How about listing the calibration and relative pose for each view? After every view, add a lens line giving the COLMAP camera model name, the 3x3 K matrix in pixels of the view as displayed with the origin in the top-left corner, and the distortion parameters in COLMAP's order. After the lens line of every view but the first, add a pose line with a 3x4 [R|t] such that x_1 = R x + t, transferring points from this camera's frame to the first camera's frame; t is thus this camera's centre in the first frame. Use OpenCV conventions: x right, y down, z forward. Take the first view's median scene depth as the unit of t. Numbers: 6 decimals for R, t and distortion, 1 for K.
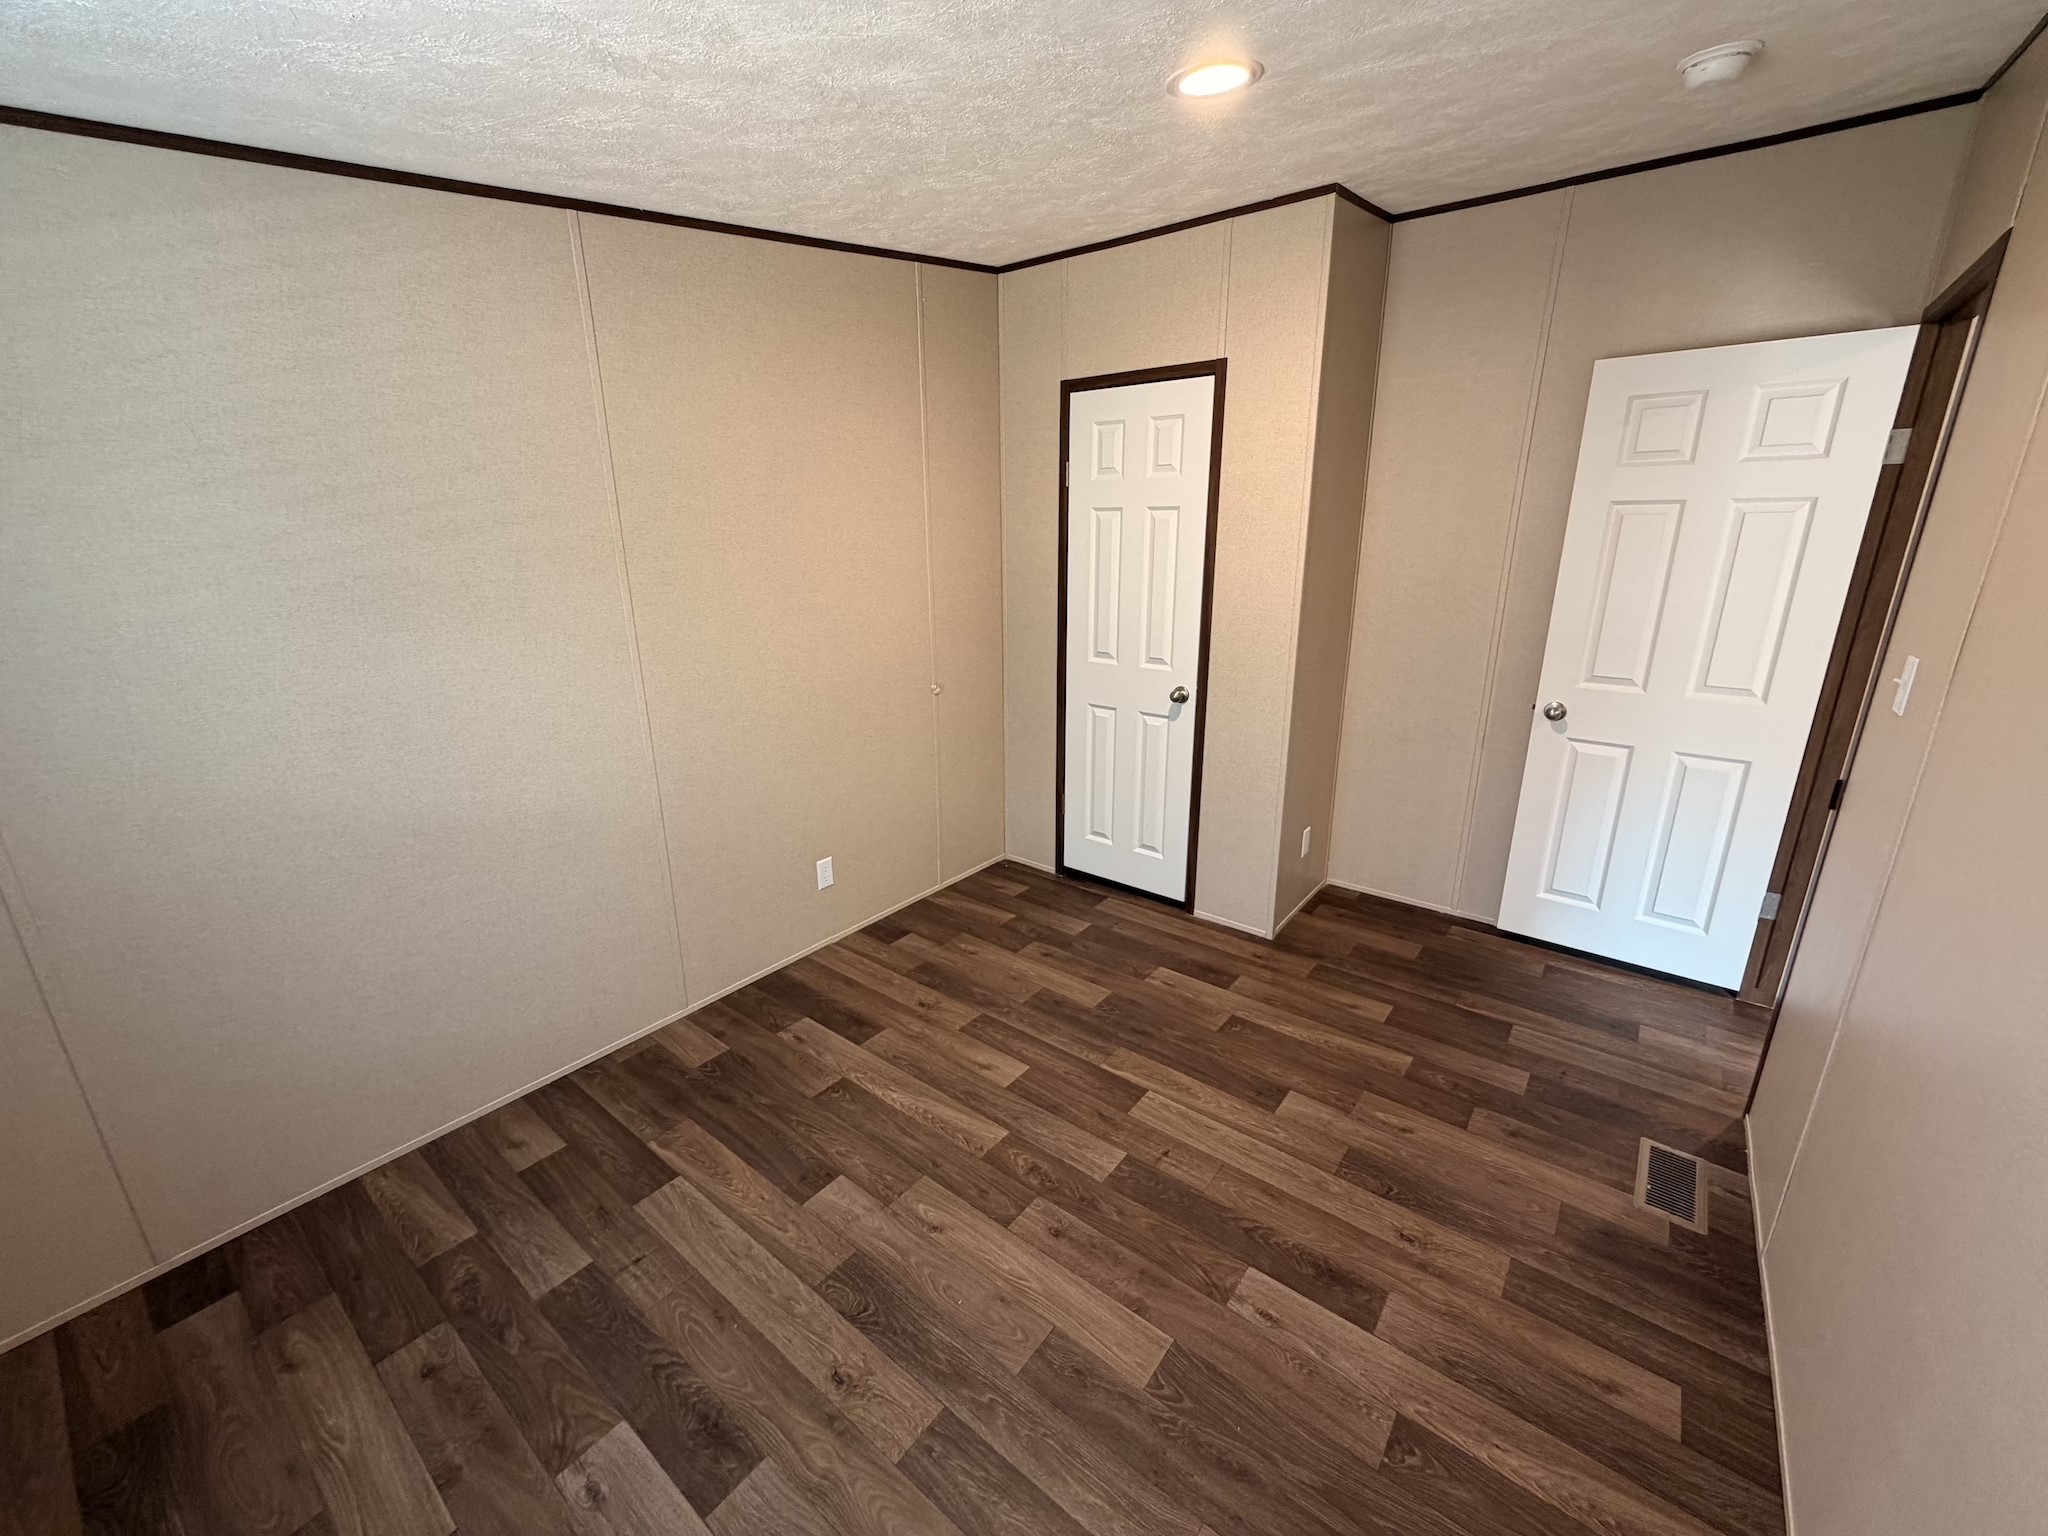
lens RADIAL K [[817.8, 0, 1004.3], [0, 817.8, 761.1], [0, 0, 1]] dist [0.001938, -0.000370]
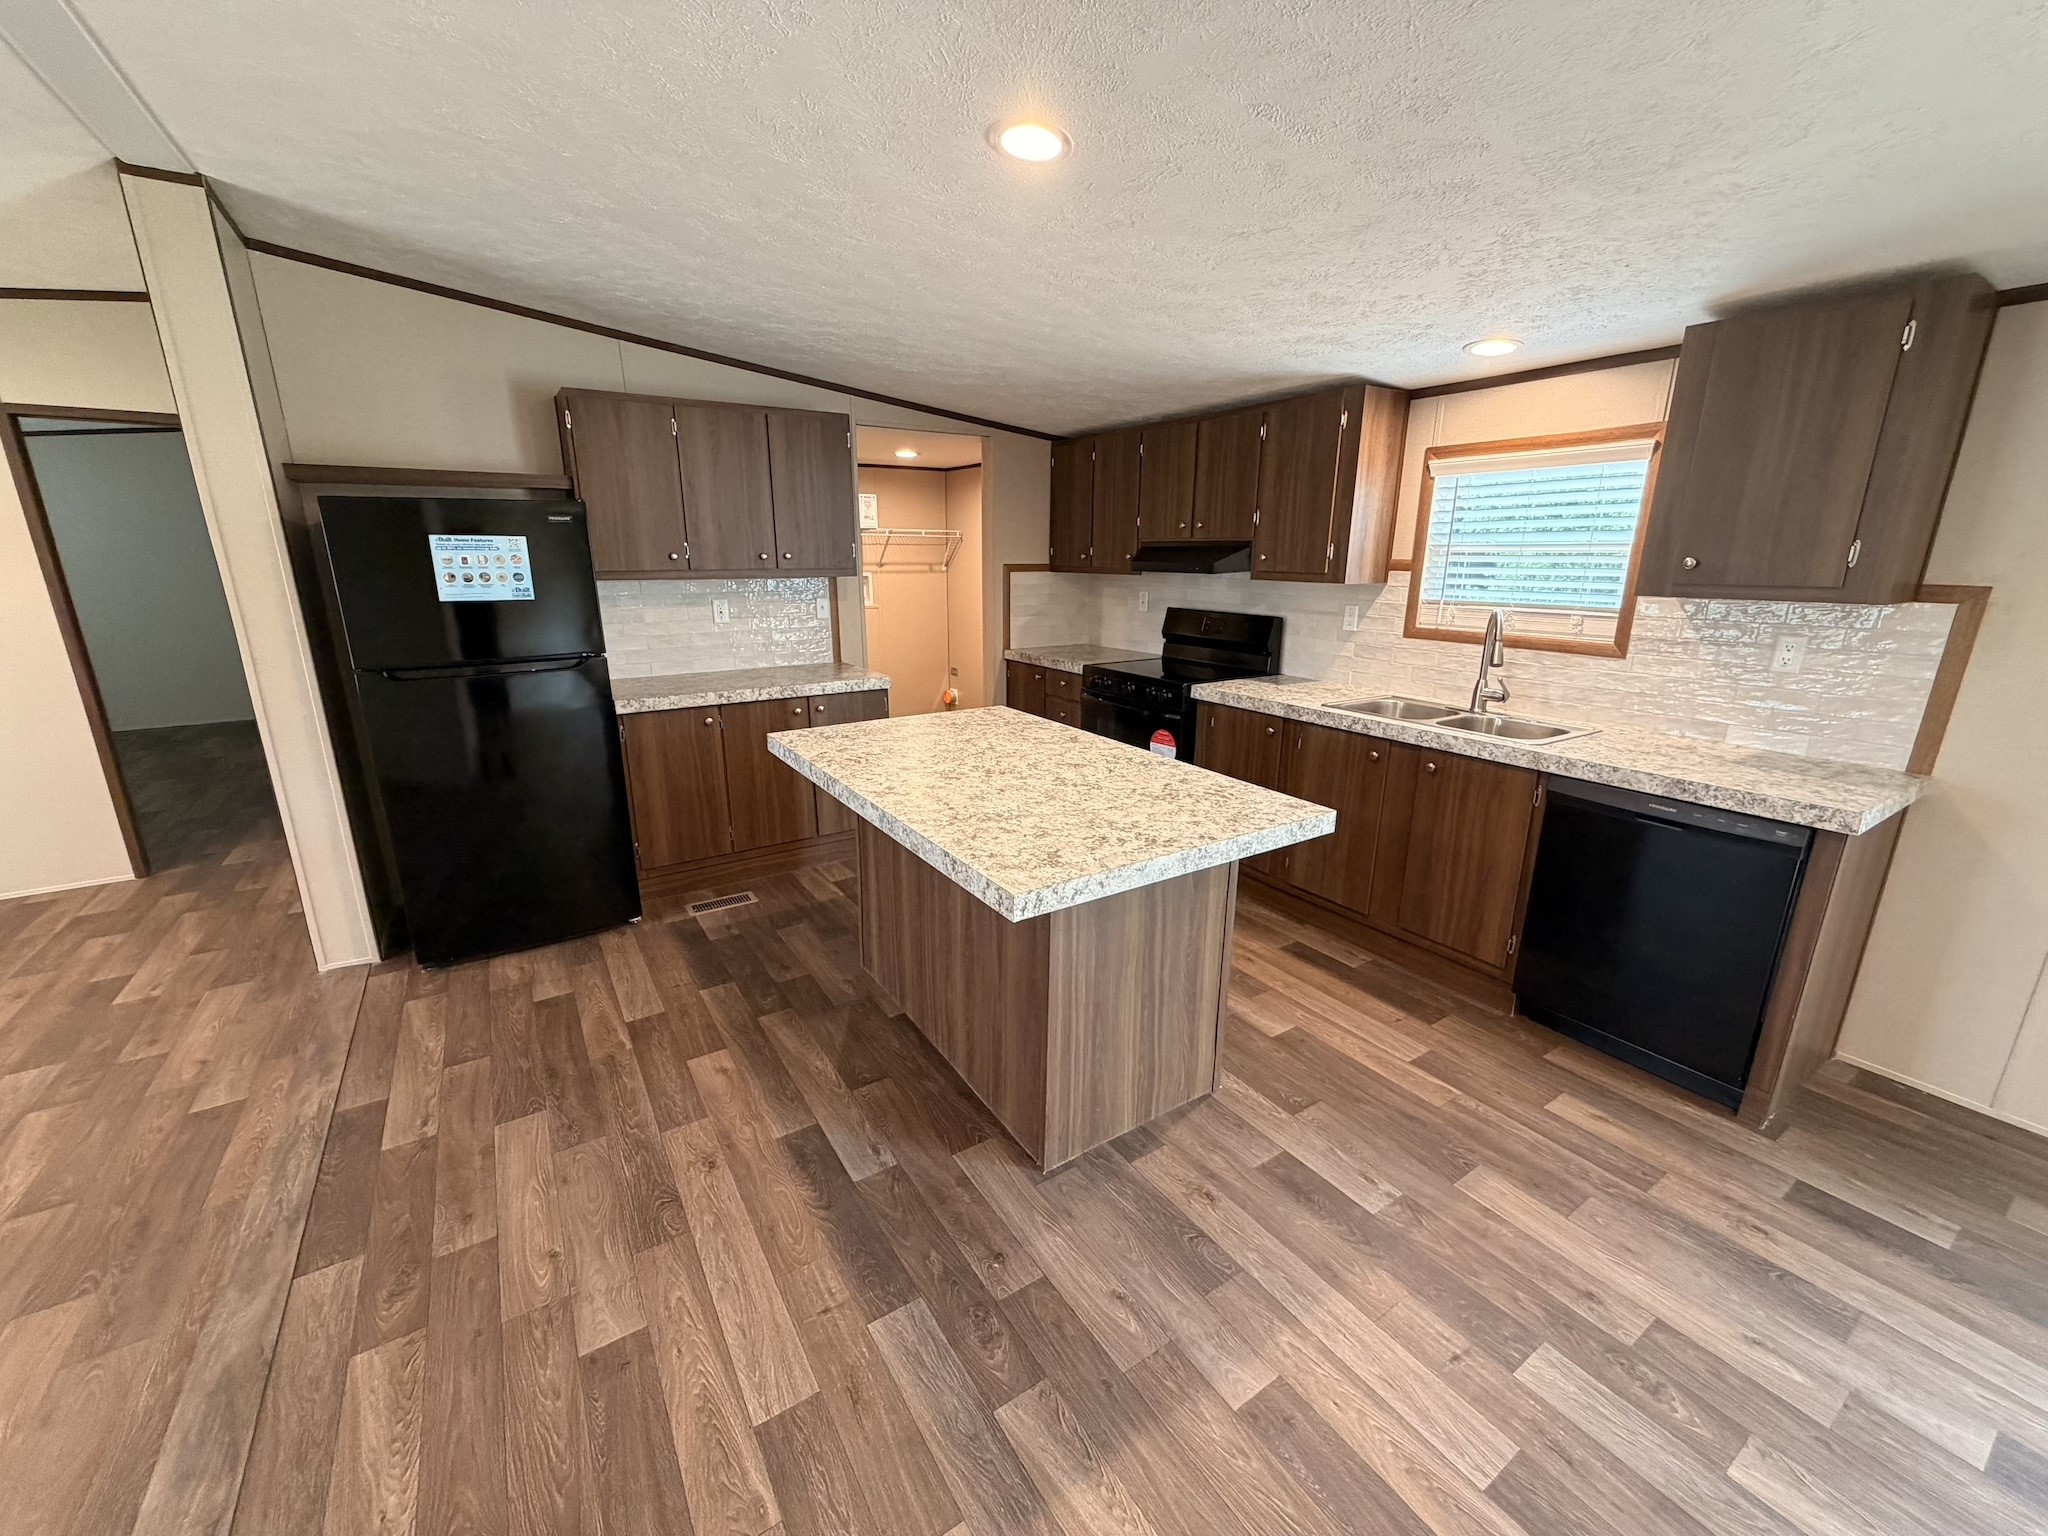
lens RADIAL K [[817.8, 0, 1012.1], [0, 817.8, 774.7], [0, 0, 1]] dist [0.001938, -0.000370]
pose [[-0.949407, -0.078161, 0.304168, -0.148911], [0.091365, 0.857898, 0.505632, -0.482798], [-0.300466, 0.507840, -0.807353, 1.724300]]
